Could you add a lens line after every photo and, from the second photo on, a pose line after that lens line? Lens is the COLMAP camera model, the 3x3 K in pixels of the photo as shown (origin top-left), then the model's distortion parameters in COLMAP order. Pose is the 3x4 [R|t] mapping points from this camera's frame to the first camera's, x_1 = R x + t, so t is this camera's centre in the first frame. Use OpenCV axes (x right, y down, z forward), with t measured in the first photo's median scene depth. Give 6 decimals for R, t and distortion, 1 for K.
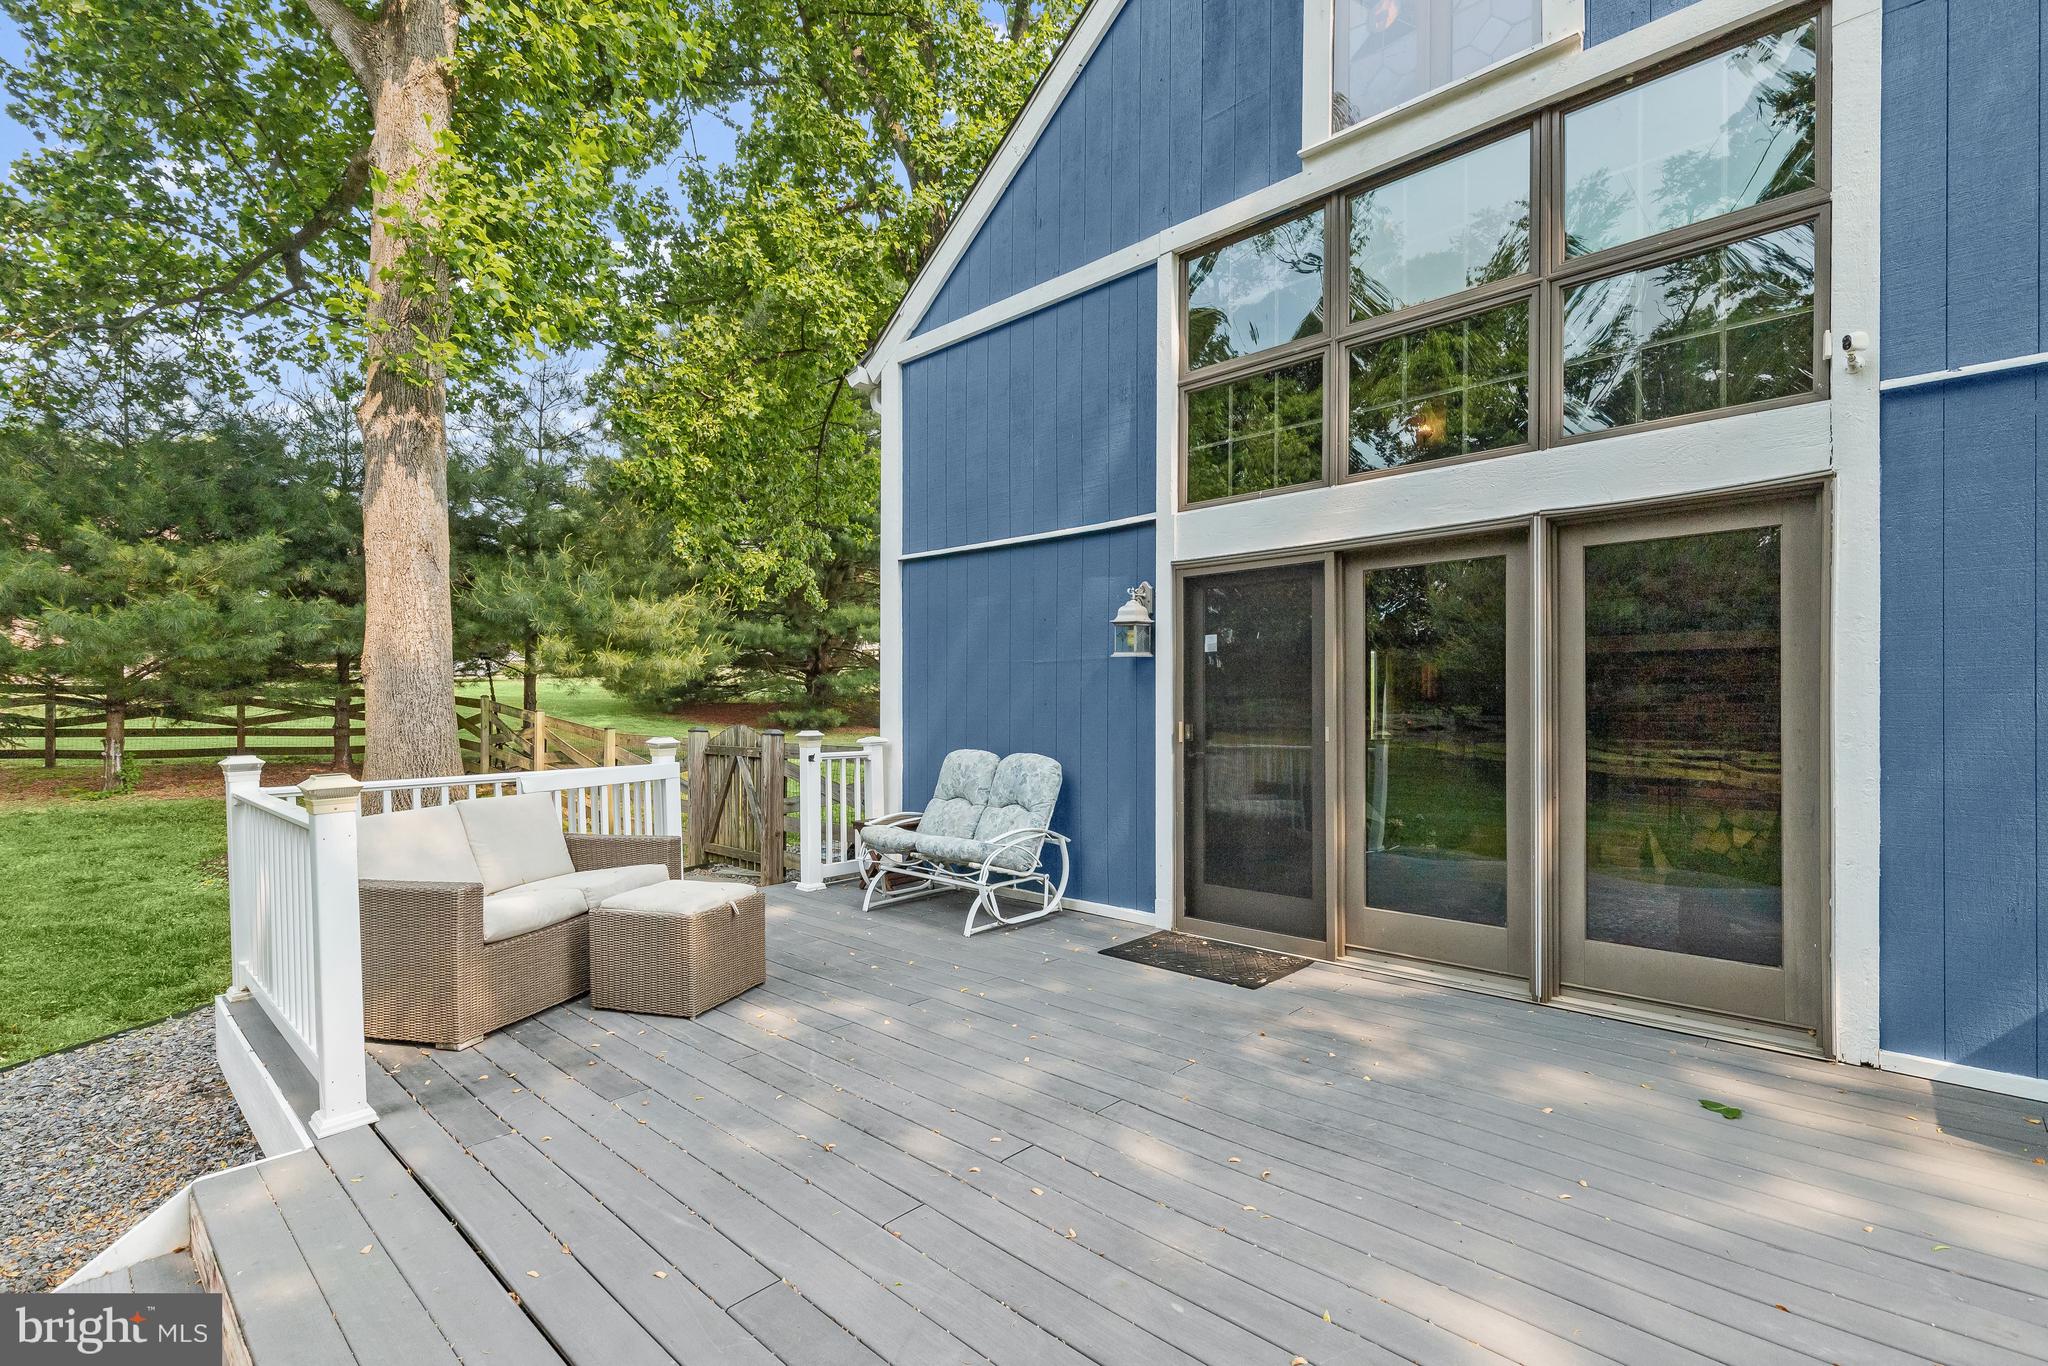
lens RADIAL K [[930.3, 0, 1038.6], [0, 930.3, 693.5], [0, 0, 1]] dist [0.000030, 0.000171]
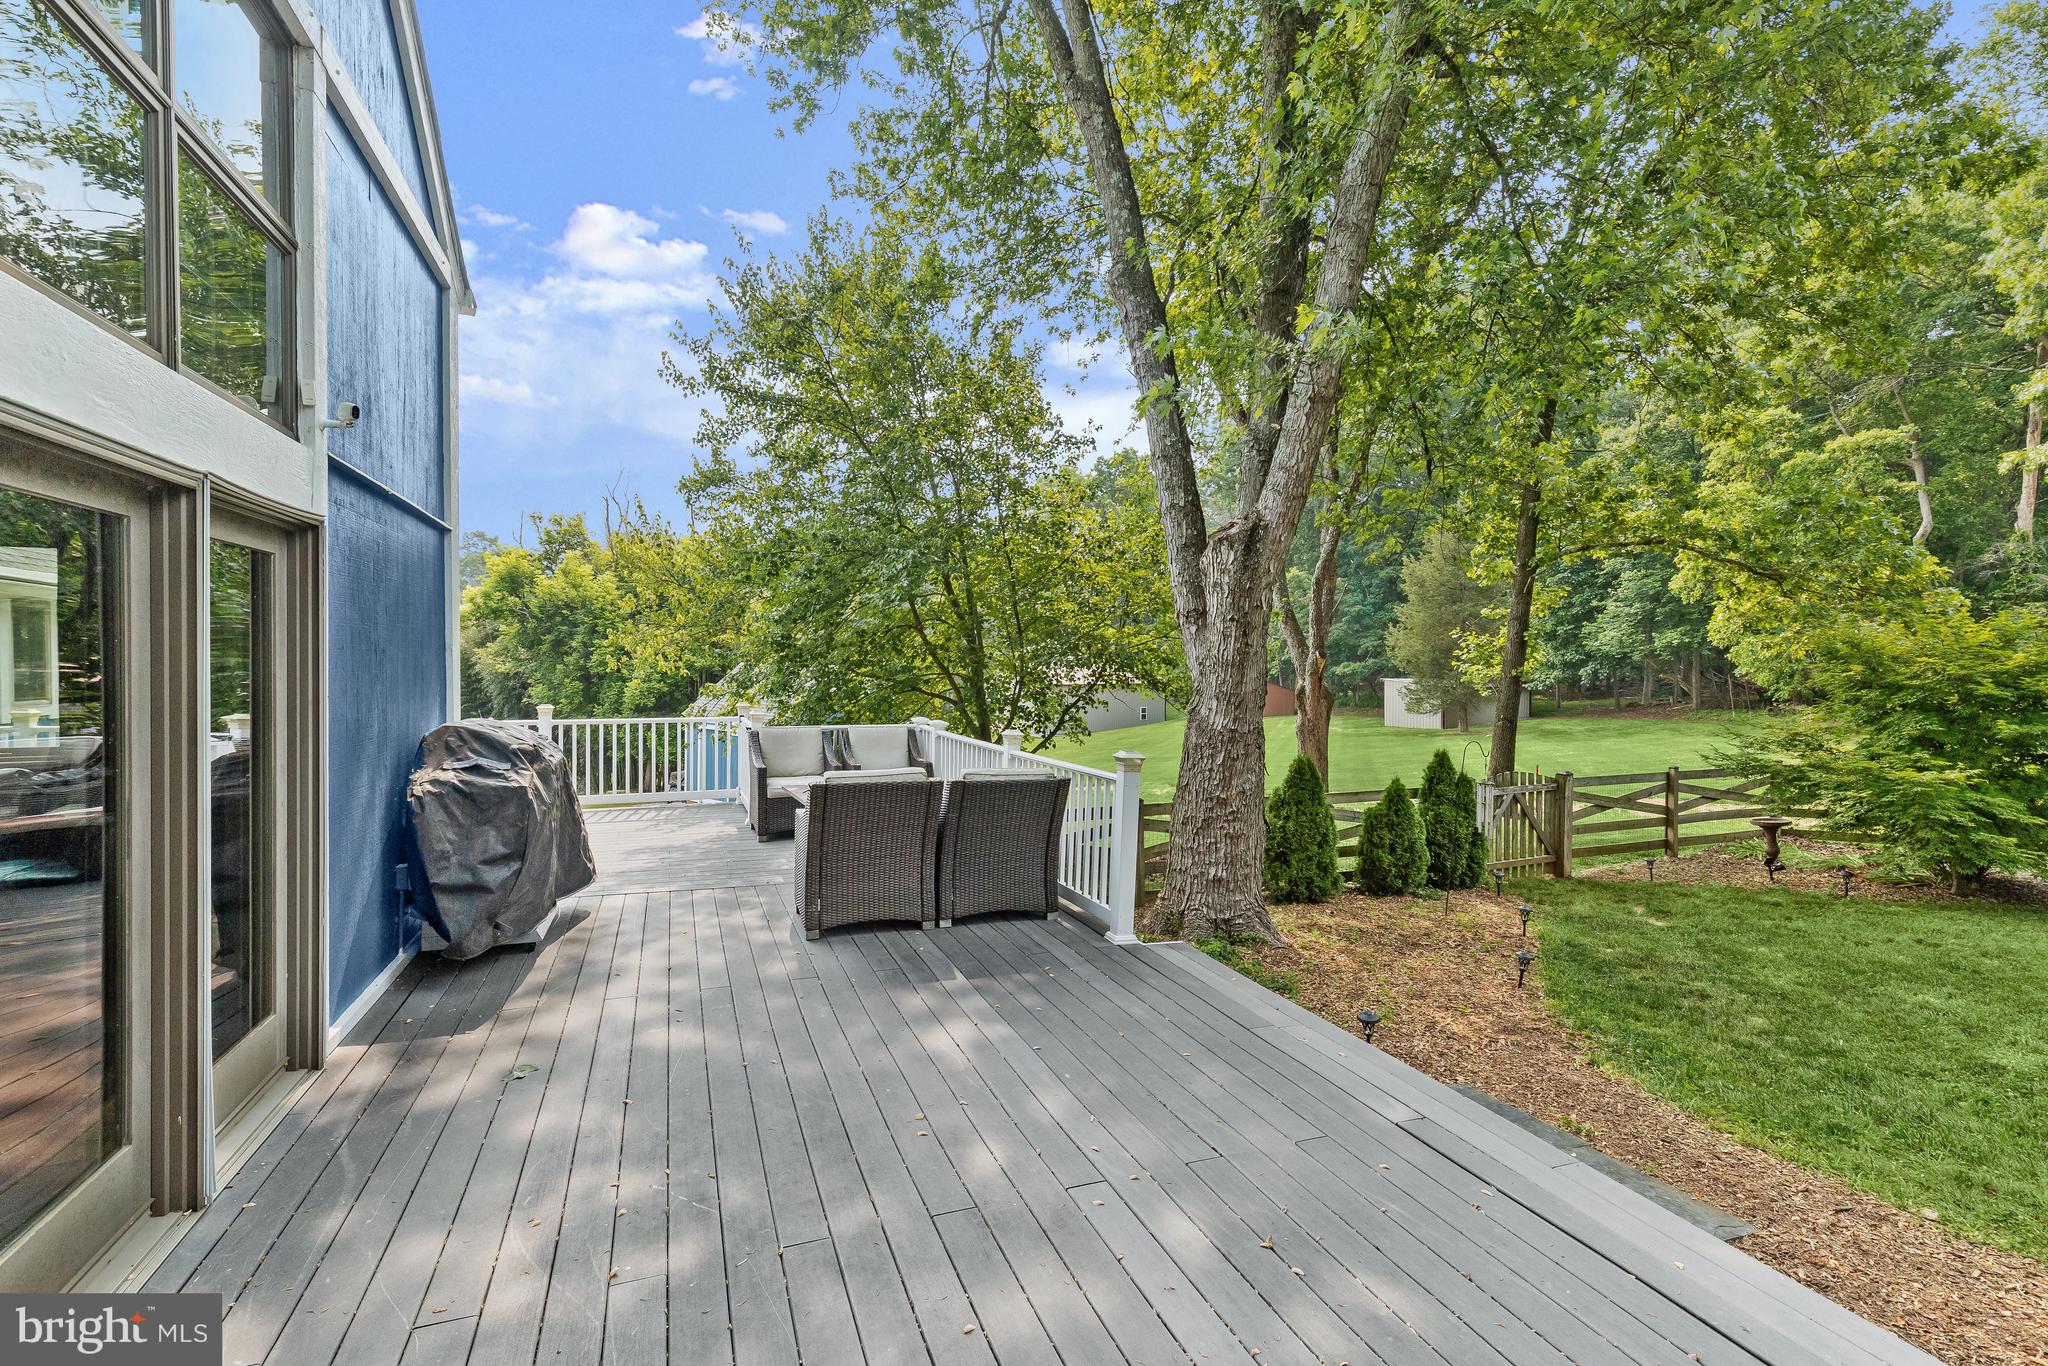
lens RADIAL K [[930.3, 0, 1021.6], [0, 930.3, 677.7], [0, 0, 1]] dist [0.000030, 0.000171]
pose [[-0.890668, -0.005763, 0.454618, -0.220069], [-0.001702, 0.999955, 0.009342, -0.045848], [-0.454651, 0.007547, -0.890638, 1.045646]]
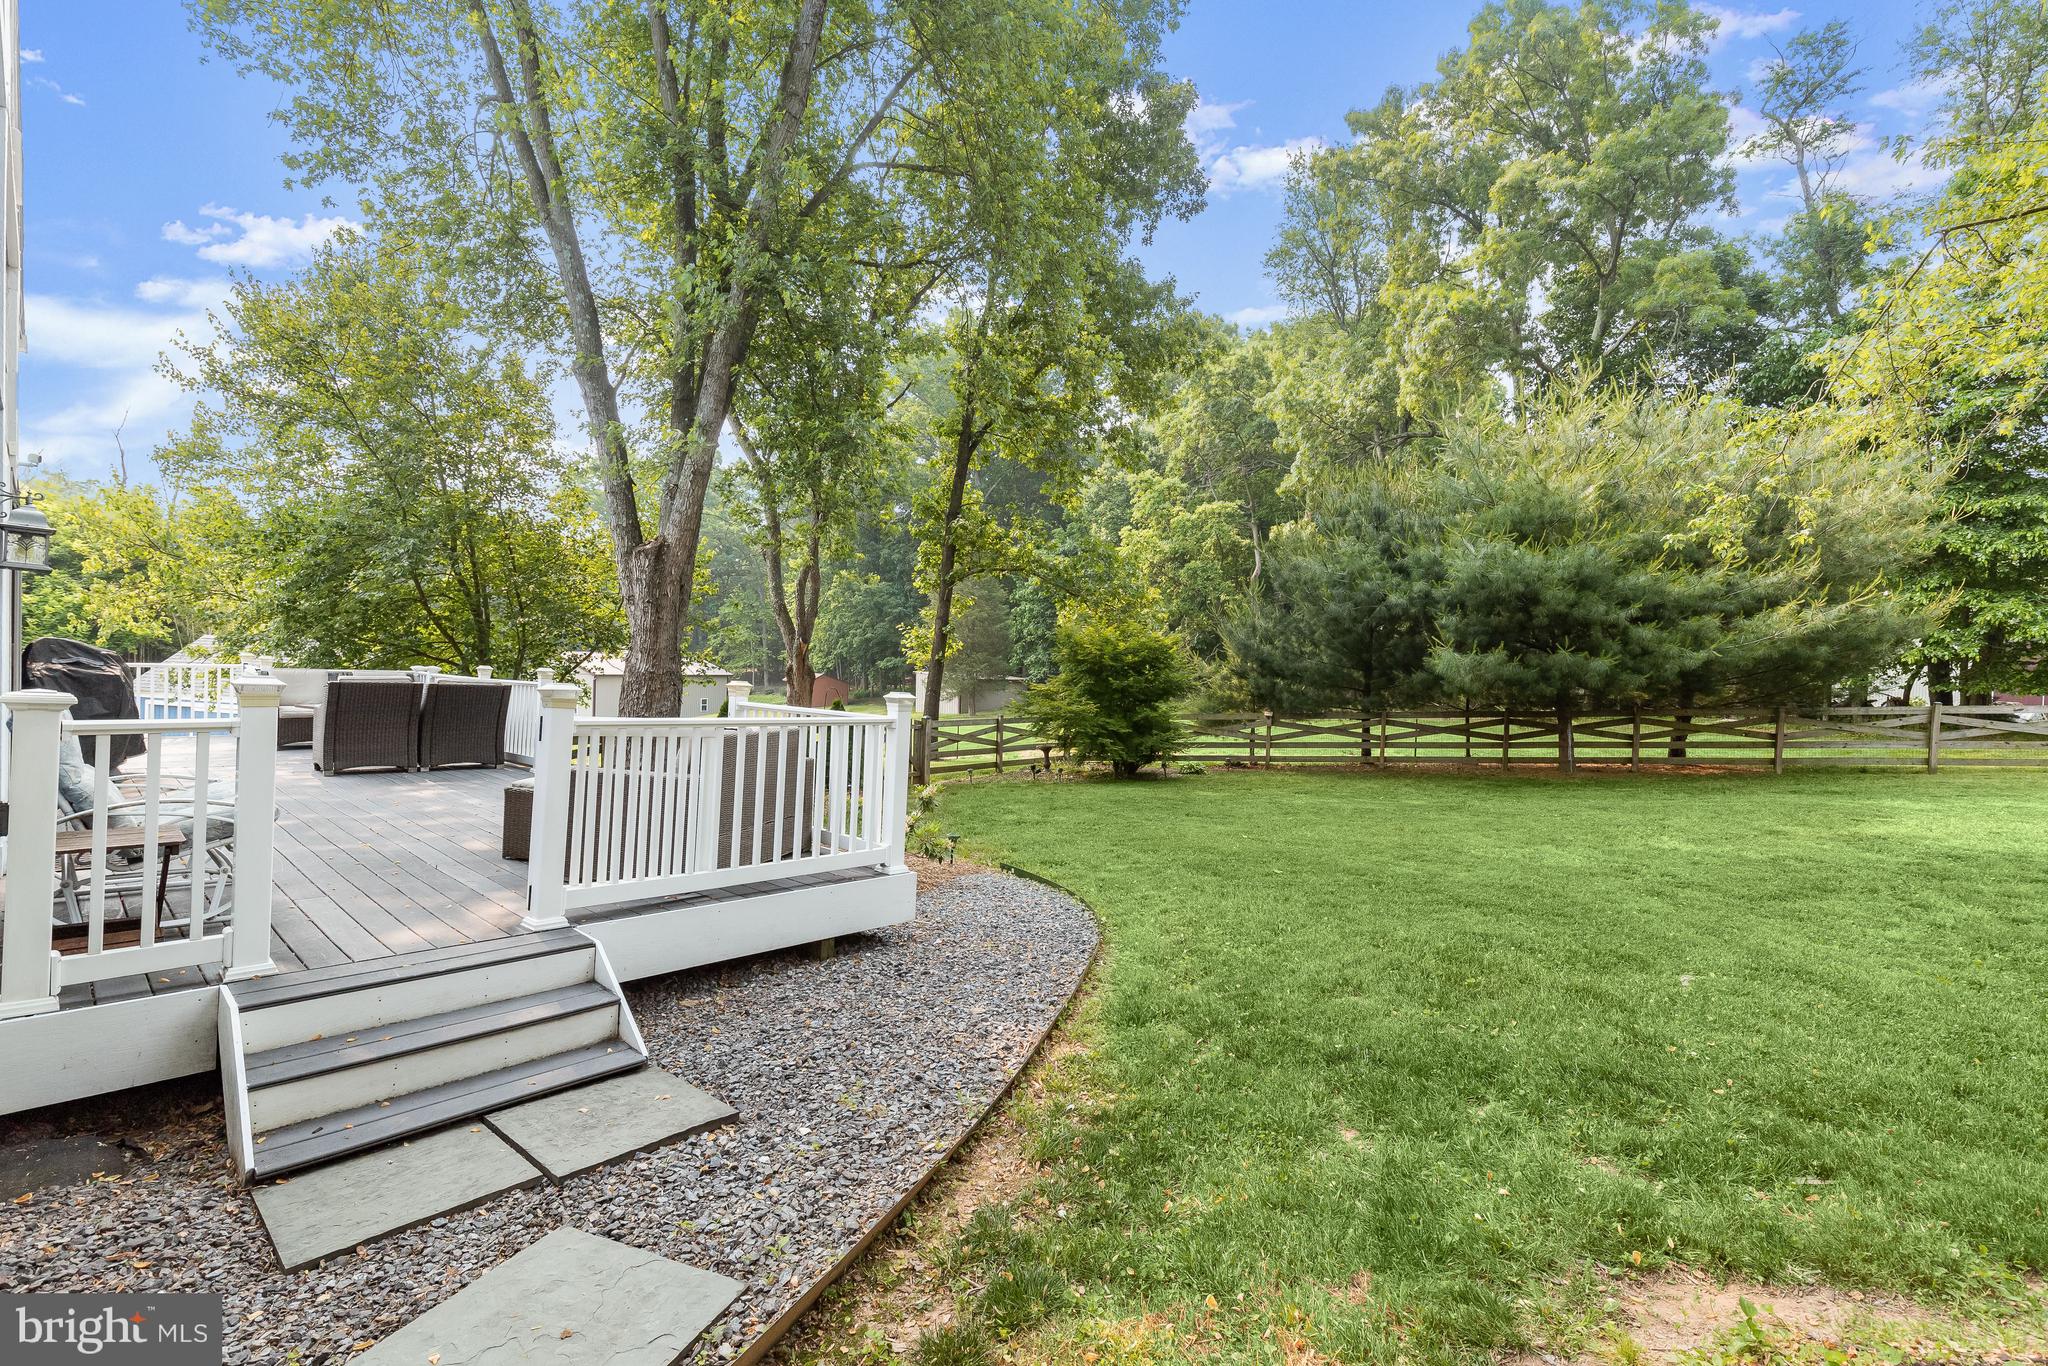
lens RADIAL K [[930.3, 0, 1041.4], [0, 930.3, 685.6], [0, 0, 1]] dist [0.000030, 0.000171]
pose [[-0.999714, -0.019460, 0.013884, -0.789778], [-0.019272, 0.999723, 0.013531, 0.025495], [-0.014144, 0.013260, -0.999812, 1.805527]]
